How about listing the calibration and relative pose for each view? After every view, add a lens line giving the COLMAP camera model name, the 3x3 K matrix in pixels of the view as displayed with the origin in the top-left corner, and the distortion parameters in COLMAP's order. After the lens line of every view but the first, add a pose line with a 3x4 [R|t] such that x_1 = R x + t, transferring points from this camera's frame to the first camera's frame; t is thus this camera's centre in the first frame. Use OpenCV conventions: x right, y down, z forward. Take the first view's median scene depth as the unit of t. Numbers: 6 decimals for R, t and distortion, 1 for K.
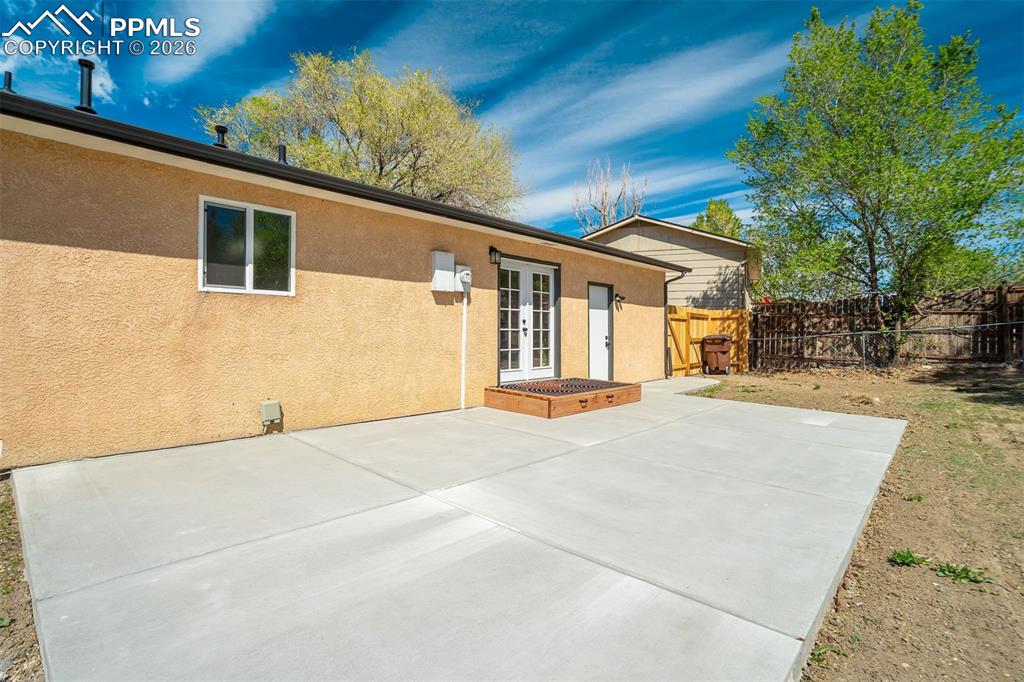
lens RADIAL K [[484.6, 0, 507.2], [0, 484.6, 335.1], [0, 0, 1]] dist [-0.038141, 0.009843]
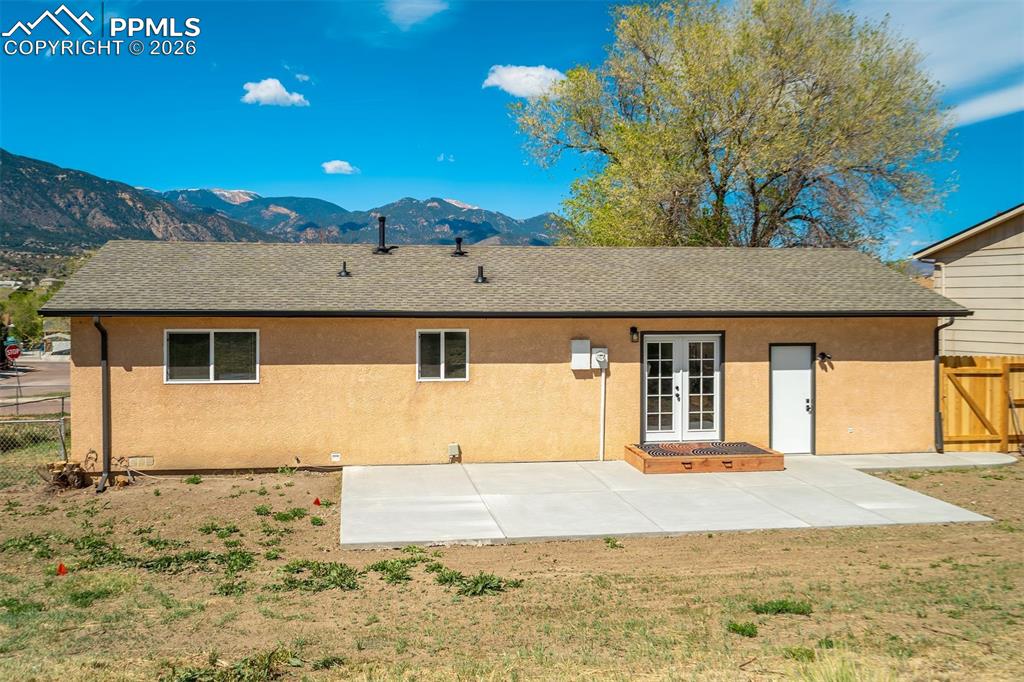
lens RADIAL K [[954.2, 0, 511.7], [0, 954.2, 338.3], [0, 0, 1]] dist [0.028651, 0.000000]
pose [[0.786791, 0.010981, -0.617122, 1.115587], [0.005204, 0.999688, 0.024423, -0.202622], [0.617198, -0.022427, 0.786489, -0.970270]]
